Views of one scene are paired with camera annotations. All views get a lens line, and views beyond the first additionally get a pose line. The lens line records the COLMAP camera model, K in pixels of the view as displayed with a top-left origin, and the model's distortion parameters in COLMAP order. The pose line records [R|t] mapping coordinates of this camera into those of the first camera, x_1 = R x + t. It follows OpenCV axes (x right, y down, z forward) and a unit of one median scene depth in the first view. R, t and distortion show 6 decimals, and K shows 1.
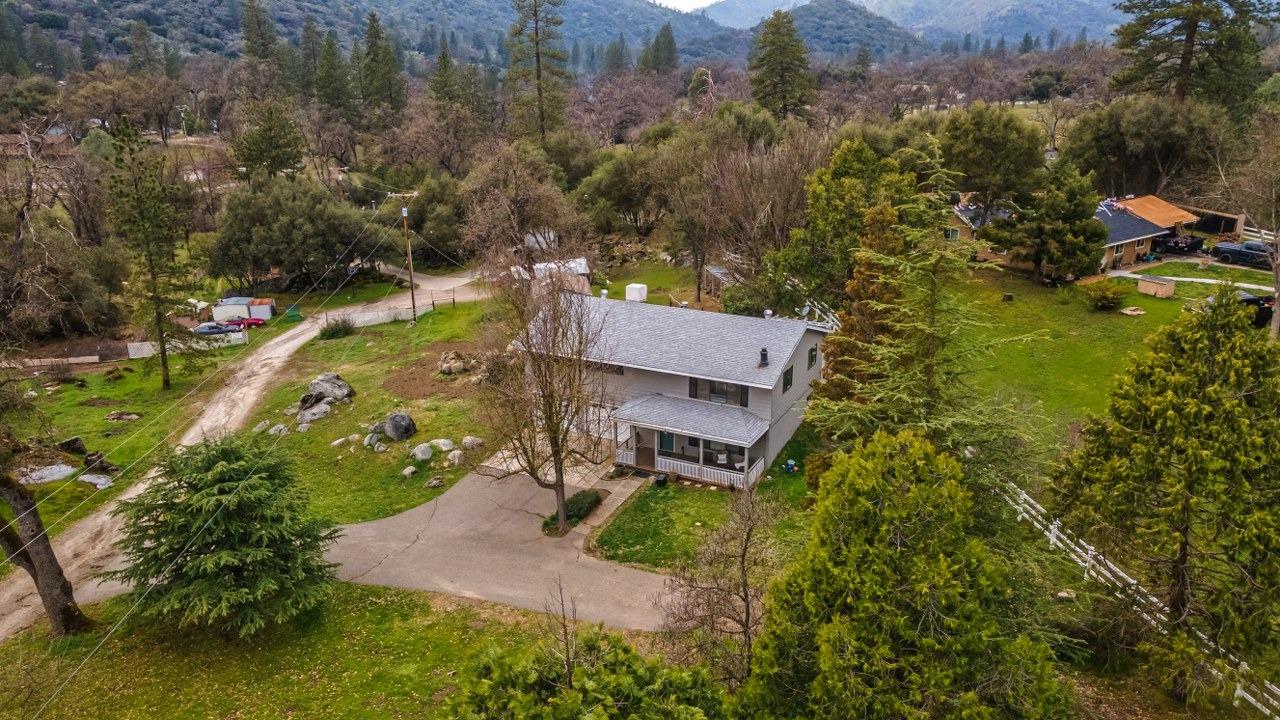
lens RADIAL K [[933.2, 0, 640.6], [0, 933.2, 364.9], [0, 0, 1]] dist [0.023680, 0.040572]
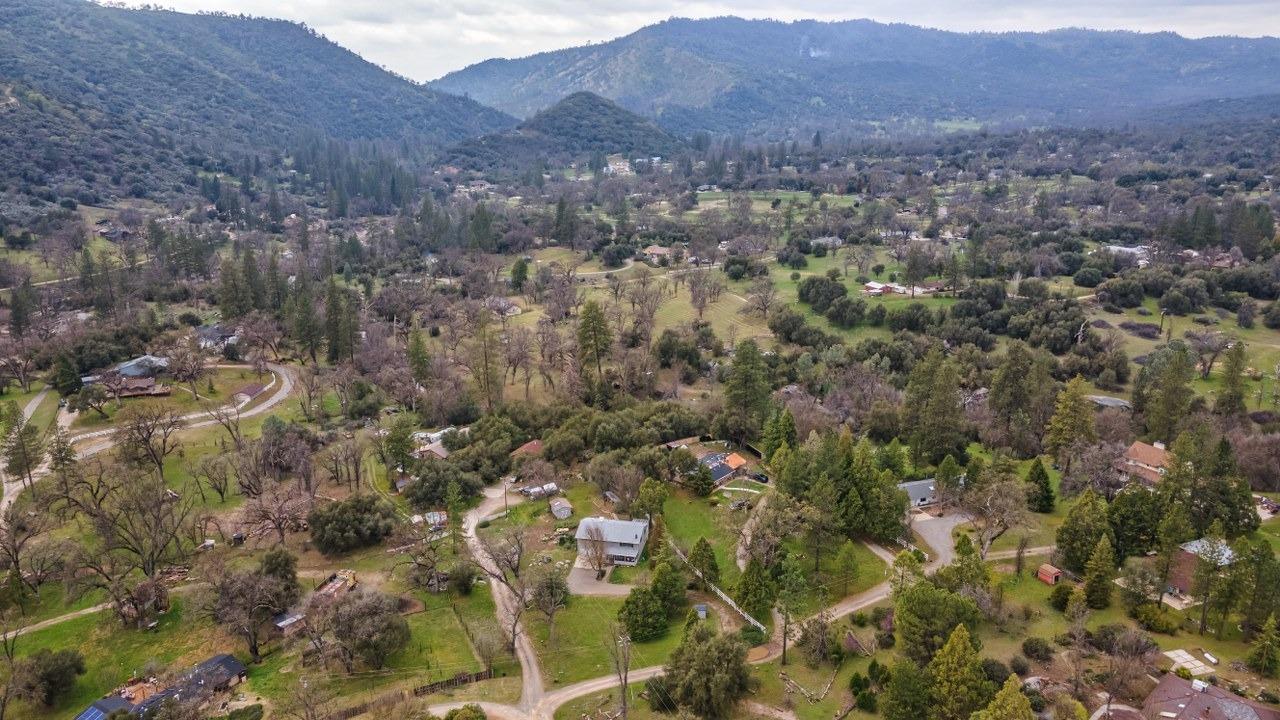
lens RADIAL K [[933.2, 0, 640.6], [0, 933.2, 364.9], [0, 0, 1]] dist [0.023680, 0.040572]
pose [[0.968086, -0.072745, 0.239827, -0.882610], [0.082493, 0.996114, -0.030849, -0.701578], [-0.236651, 0.049649, 0.970325, -3.498363]]
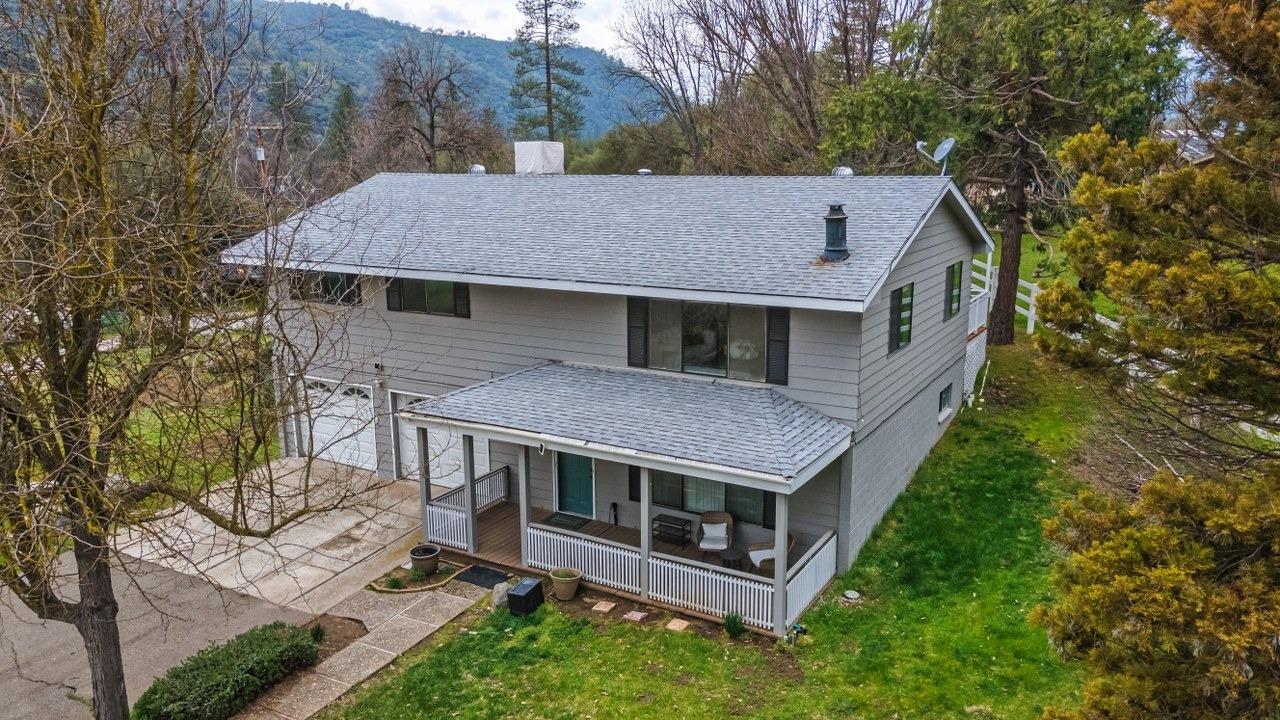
lens RADIAL K [[933.2, 0, 640.6], [0, 933.2, 364.9], [0, 0, 1]] dist [0.023680, 0.040572]
pose [[0.998208, 0.012283, -0.058571, 0.080193], [-0.018620, 0.993877, -0.108910, 0.075939], [0.056875, 0.109805, 0.992325, 0.650433]]
